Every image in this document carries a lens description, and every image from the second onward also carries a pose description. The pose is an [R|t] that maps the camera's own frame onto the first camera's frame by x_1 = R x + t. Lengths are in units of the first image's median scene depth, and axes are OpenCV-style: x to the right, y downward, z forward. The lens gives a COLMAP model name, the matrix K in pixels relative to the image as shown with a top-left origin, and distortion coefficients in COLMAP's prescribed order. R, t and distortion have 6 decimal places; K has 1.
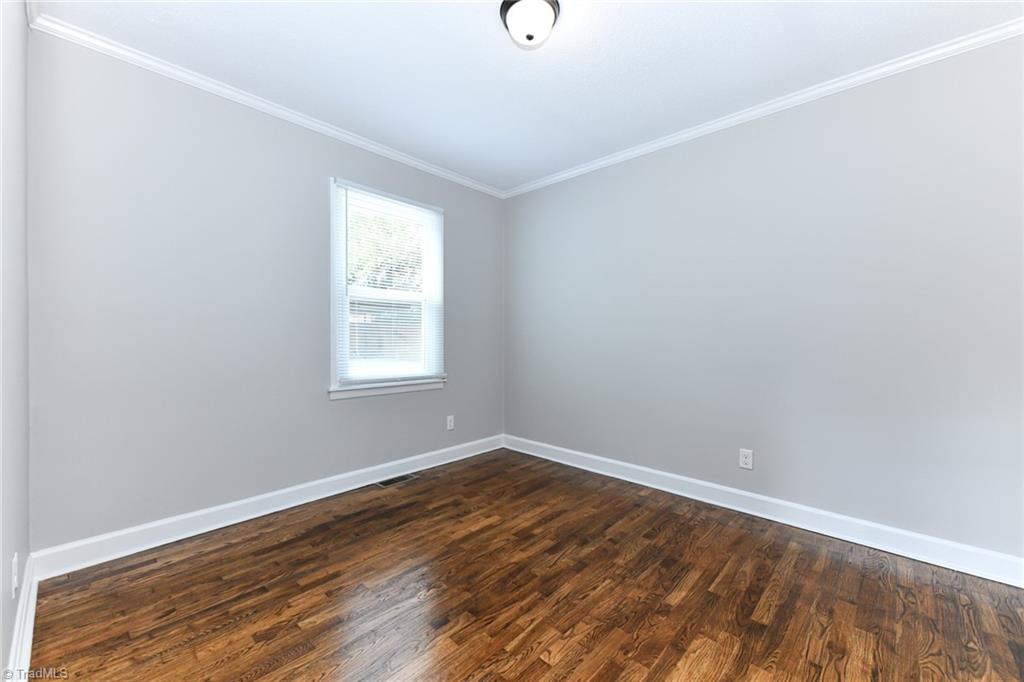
lens RADIAL K [[408.9, 0, 511.0], [0, 408.9, 341.6], [0, 0, 1]] dist [0.017770, -0.007007]
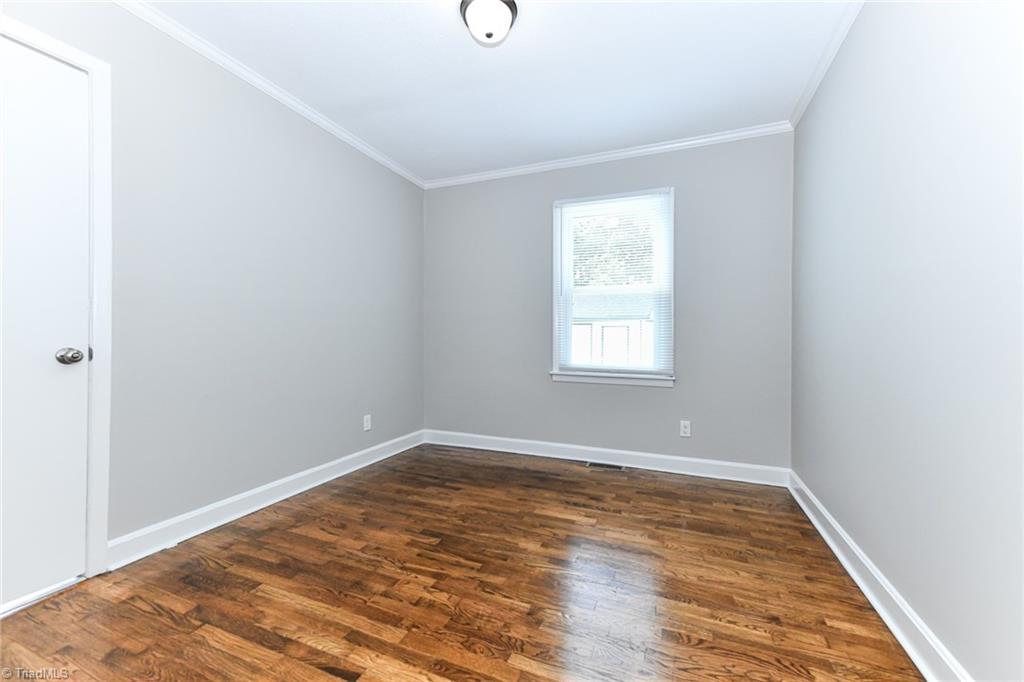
lens RADIAL K [[408.9, 0, 511.0], [0, 408.9, 341.6], [0, 0, 1]] dist [0.017770, -0.007007]
pose [[0.346854, 0.009073, -0.937875, 0.764833], [-0.016426, 0.999859, 0.003598, 0.023760], [0.937775, 0.014158, 0.346954, 0.498981]]
